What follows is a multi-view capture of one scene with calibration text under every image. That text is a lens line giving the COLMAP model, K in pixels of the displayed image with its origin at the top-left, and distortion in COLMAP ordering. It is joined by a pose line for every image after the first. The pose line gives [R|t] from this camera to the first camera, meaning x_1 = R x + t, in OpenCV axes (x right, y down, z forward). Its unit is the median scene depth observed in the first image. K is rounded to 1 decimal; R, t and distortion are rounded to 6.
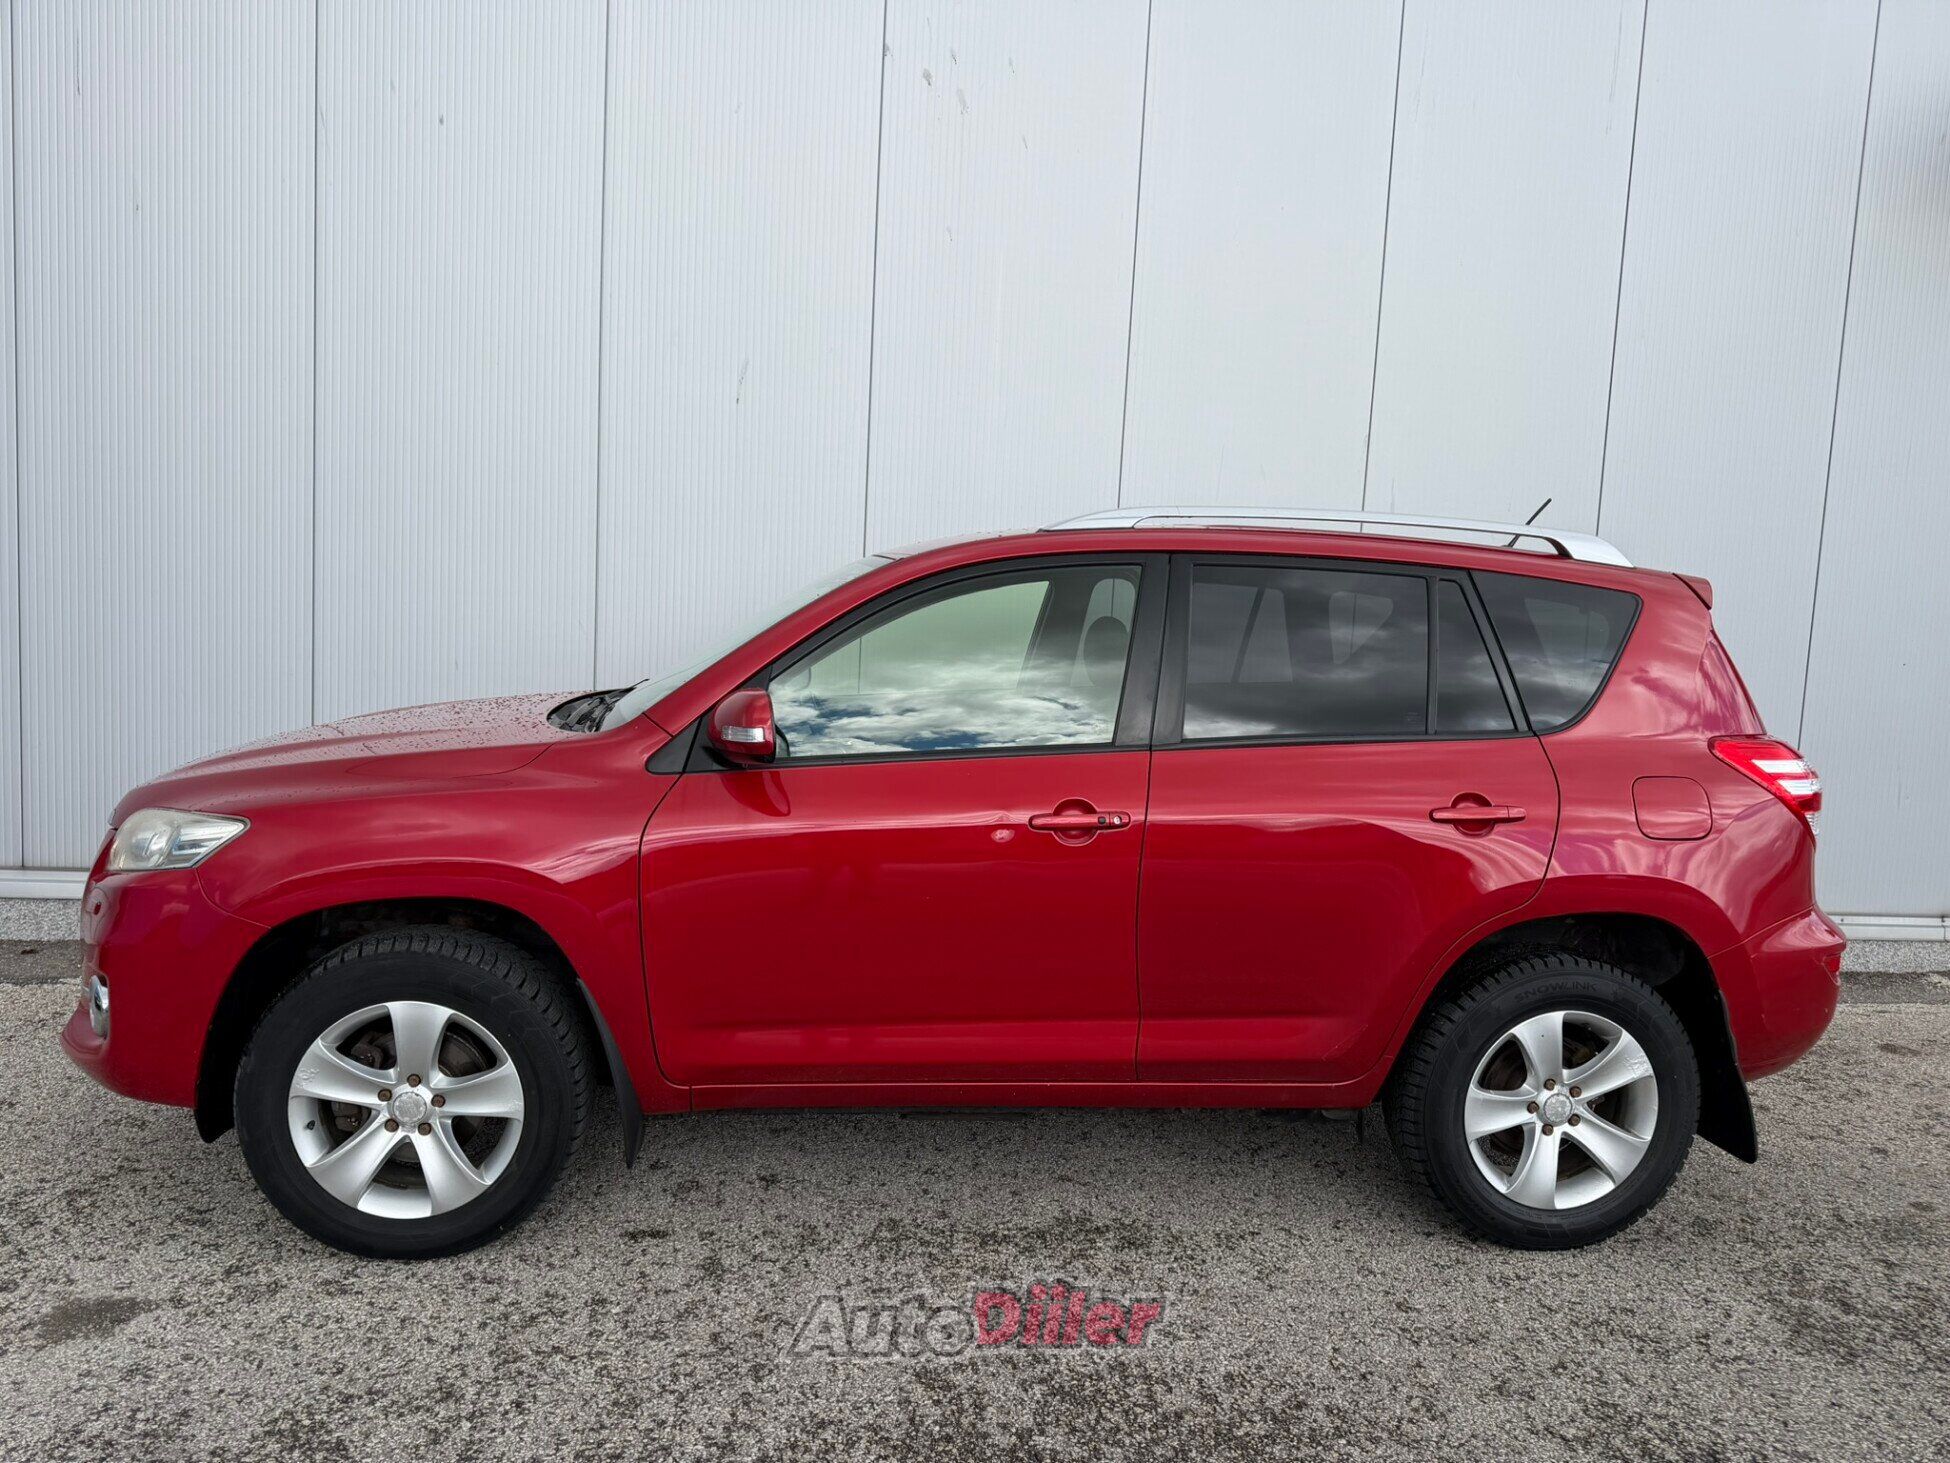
lens RADIAL K [[1367.8, 0, 980.6], [0, 1367.8, 740.1], [0, 0, 1]] dist [0.013347, -0.007593]
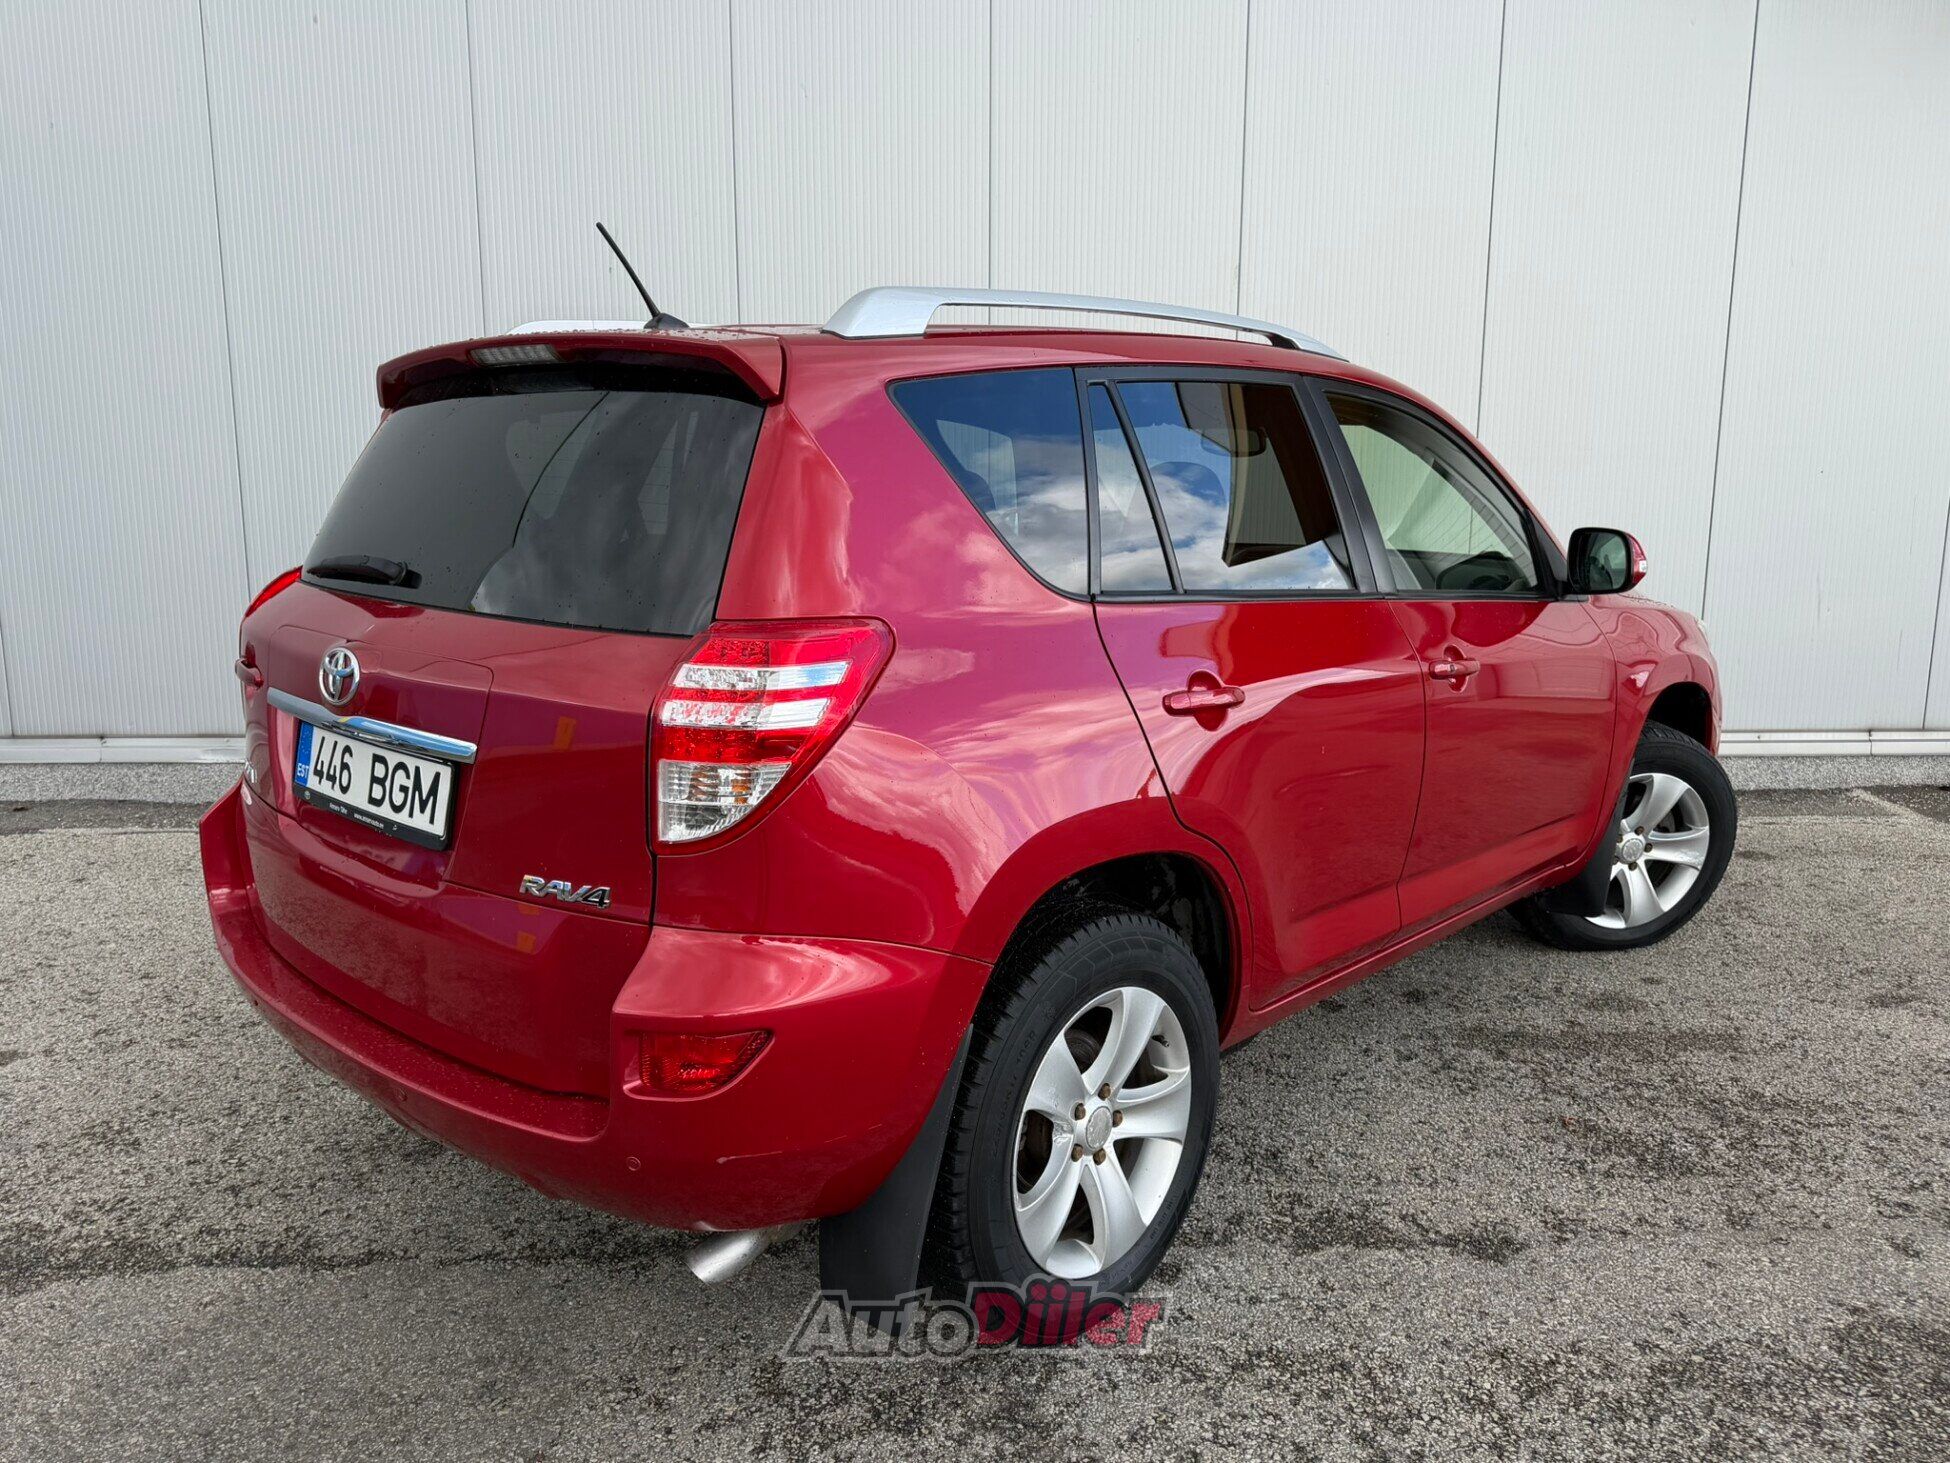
lens RADIAL K [[1434.6, 0, 968.9], [0, 1434.6, 734.2], [0, 0, 1]] dist [0.013061, -0.005618]
pose [[0.994209, -0.033154, -0.102218, 0.300721], [0.041015, 0.996280, 0.075790, 0.048723], [0.099325, -0.079544, 0.991871, -0.140248]]
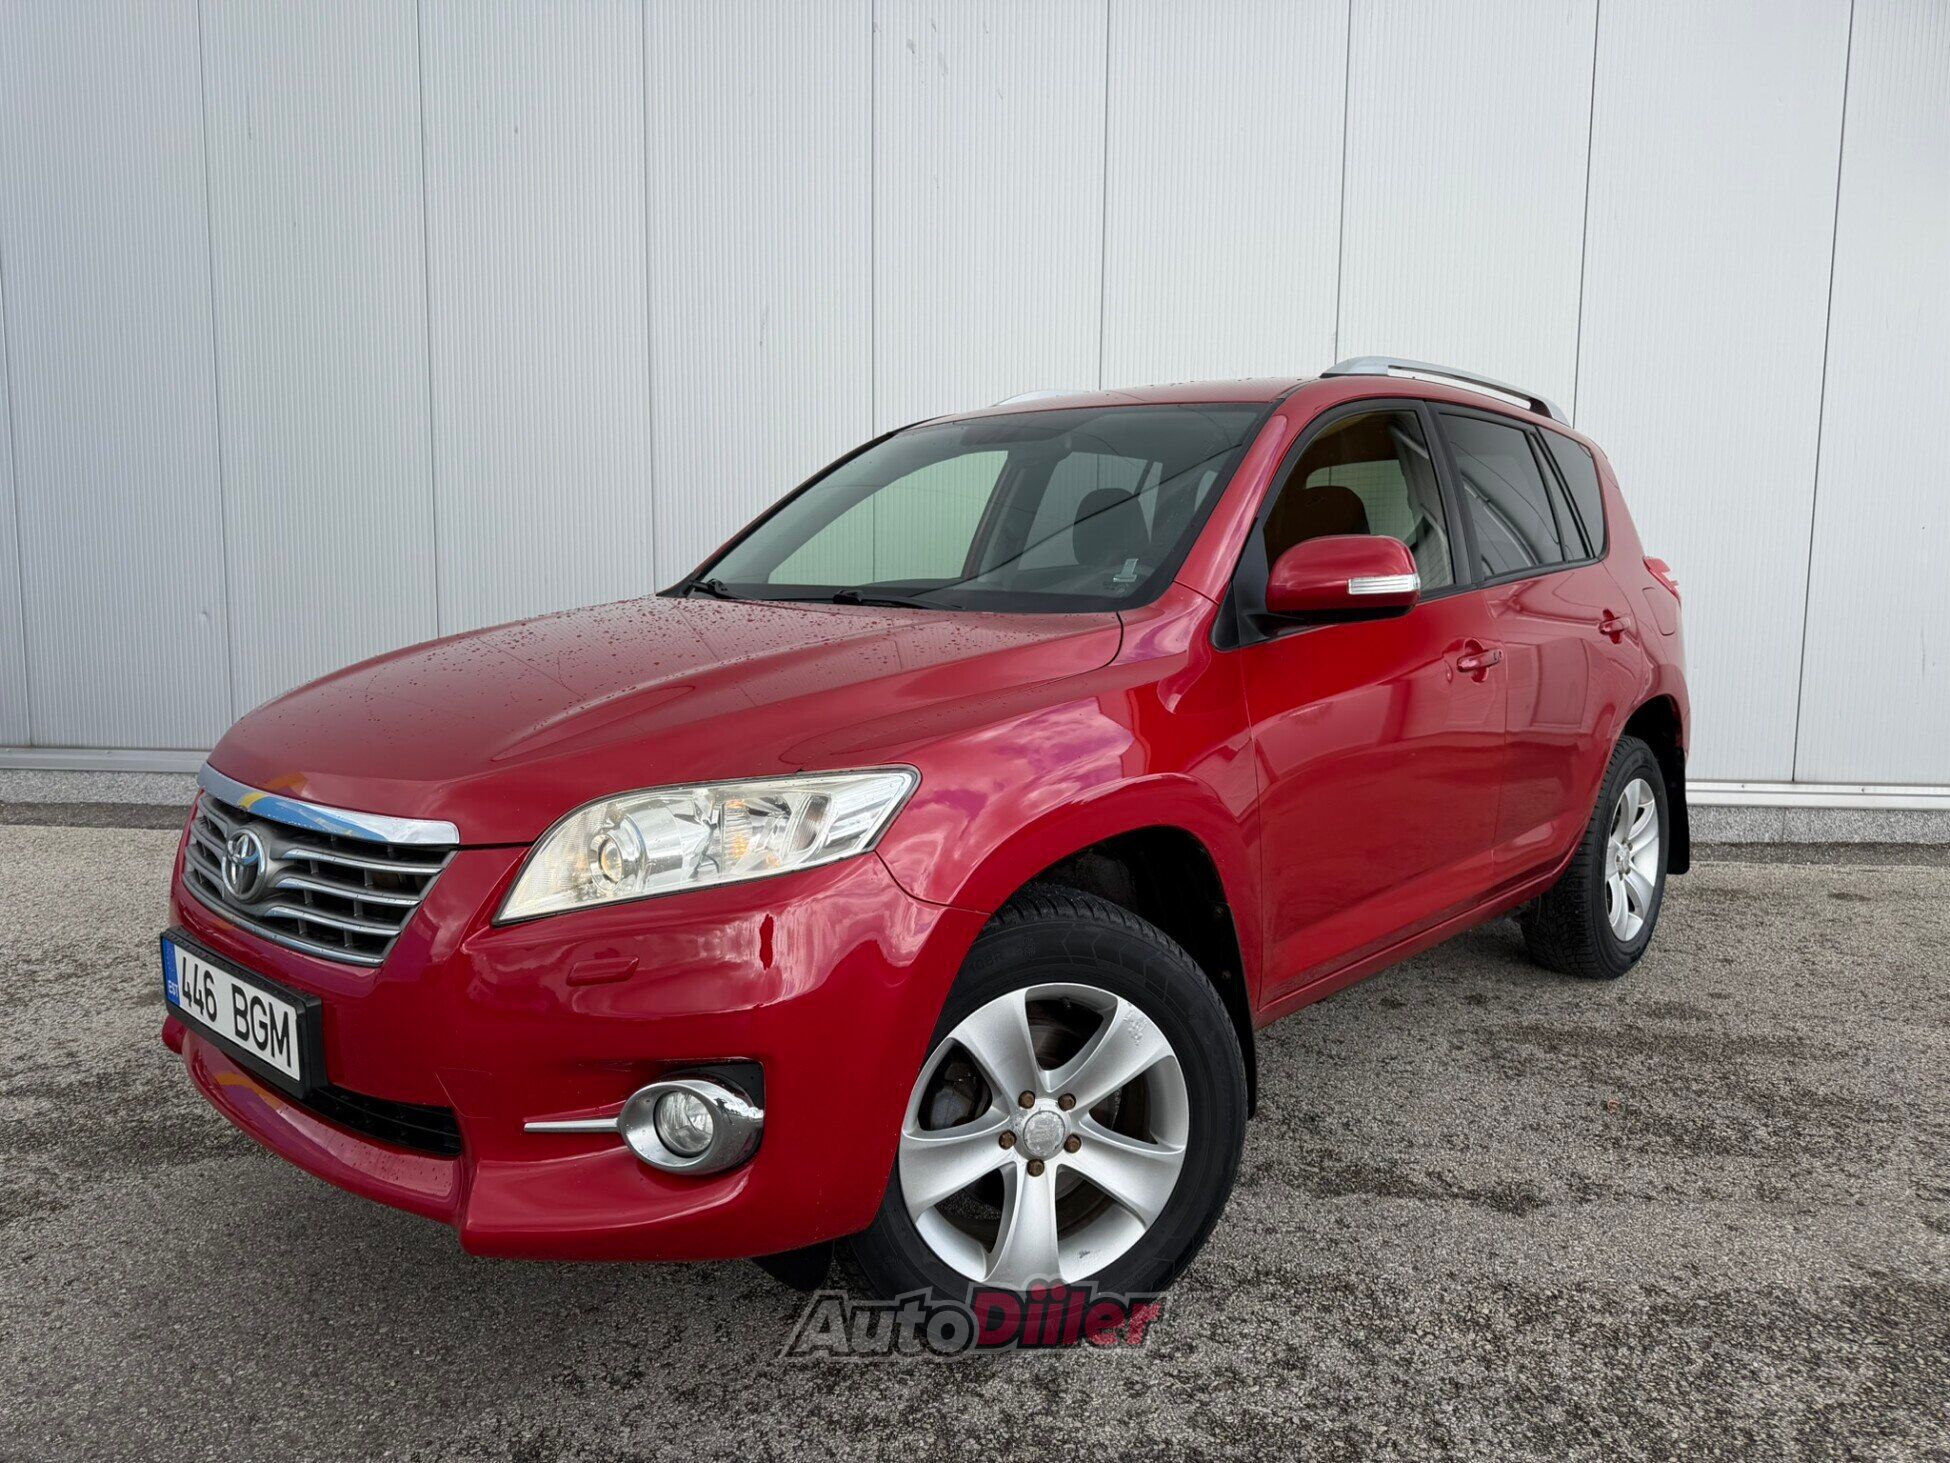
lens RADIAL K [[1367.8, 0, 979.2], [0, 1367.8, 730.8], [0, 0, 1]] dist [0.013347, -0.007593]
pose [[0.979339, -0.019537, -0.201279, 0.360692], [0.021335, 0.999749, 0.006767, 0.120779], [0.201096, -0.010921, 0.979511, -0.170428]]
